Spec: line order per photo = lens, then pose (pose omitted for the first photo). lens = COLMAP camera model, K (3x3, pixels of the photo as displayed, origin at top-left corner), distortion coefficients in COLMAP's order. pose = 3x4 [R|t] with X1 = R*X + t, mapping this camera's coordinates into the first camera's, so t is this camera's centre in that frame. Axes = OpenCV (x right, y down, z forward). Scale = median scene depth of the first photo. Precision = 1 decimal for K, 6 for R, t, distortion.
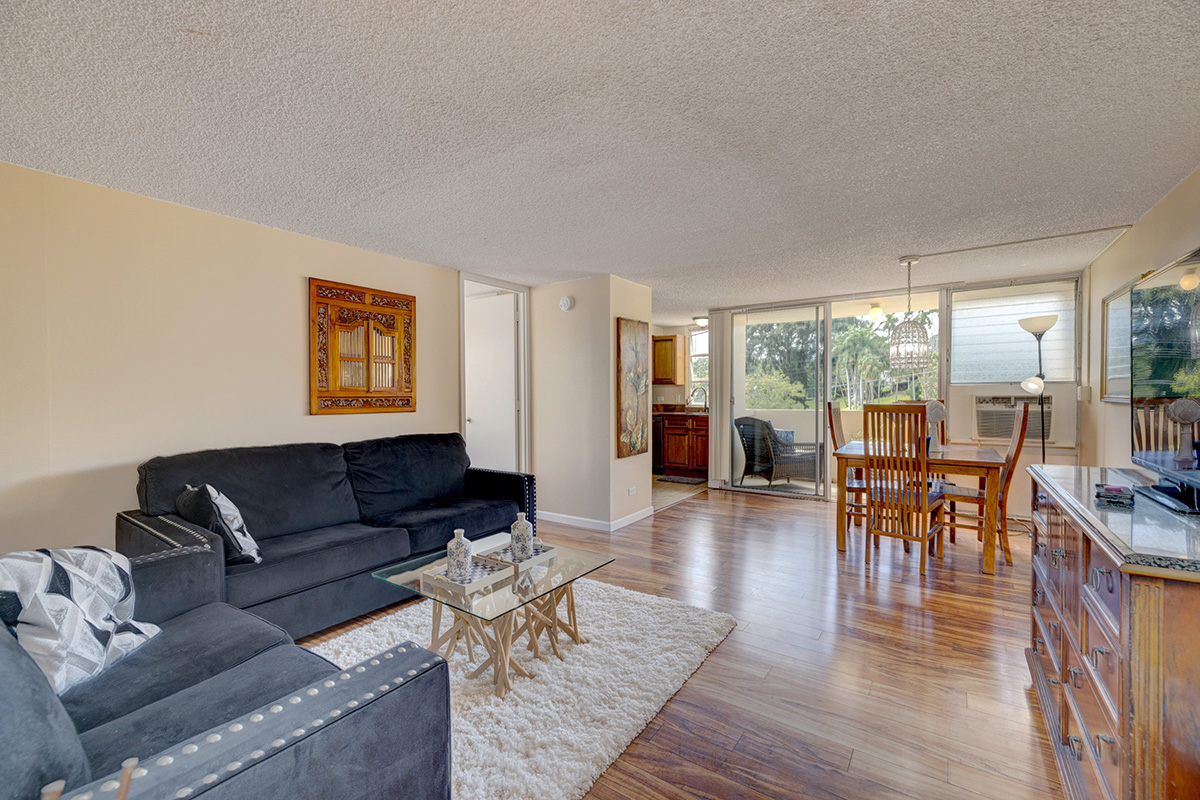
lens RADIAL K [[572.9, 0, 597.1], [0, 572.9, 403.7], [0, 0, 1]] dist [-0.000823, -0.000071]
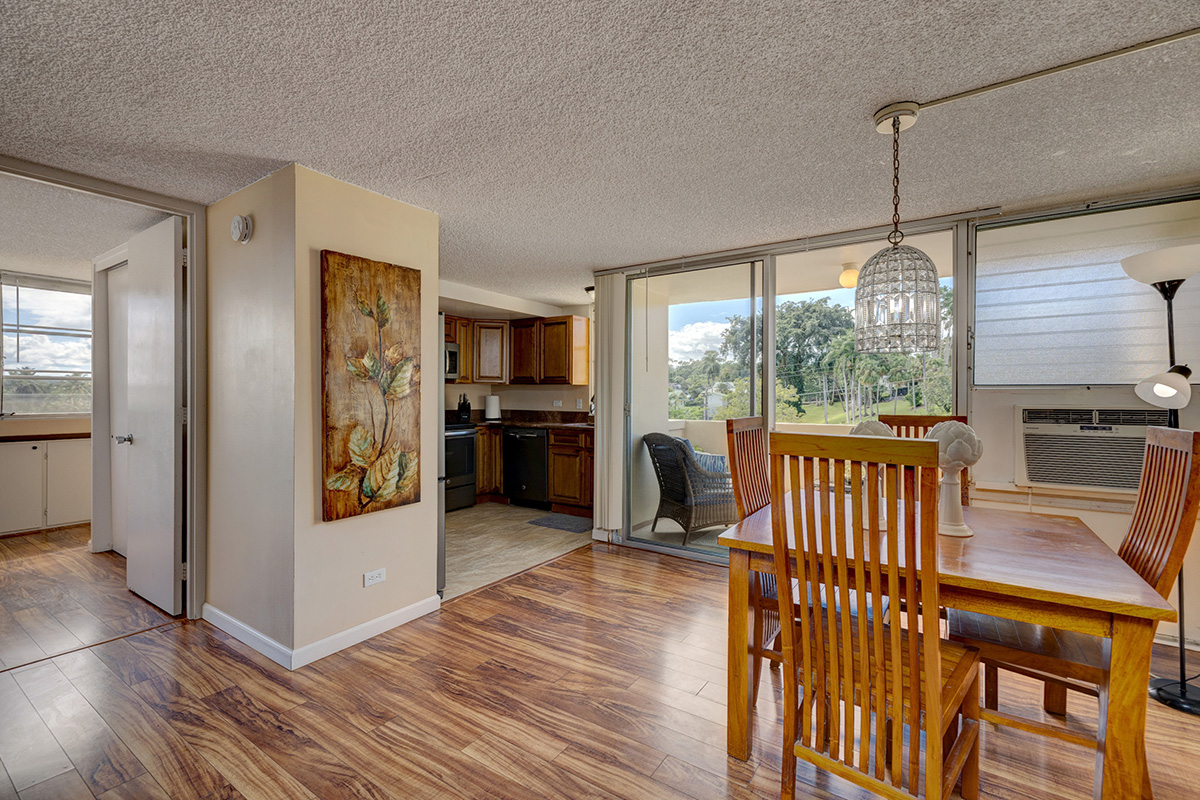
lens RADIAL K [[519.2, 0, 597.5], [0, 519.2, 394.6], [0, 0, 1]] dist [0.003166, 0.000249]
pose [[0.999044, 0.010320, -0.042471, 0.209100], [-0.011133, 0.999758, -0.018959, -0.009266], [0.042265, 0.019414, 0.998918, 0.370223]]
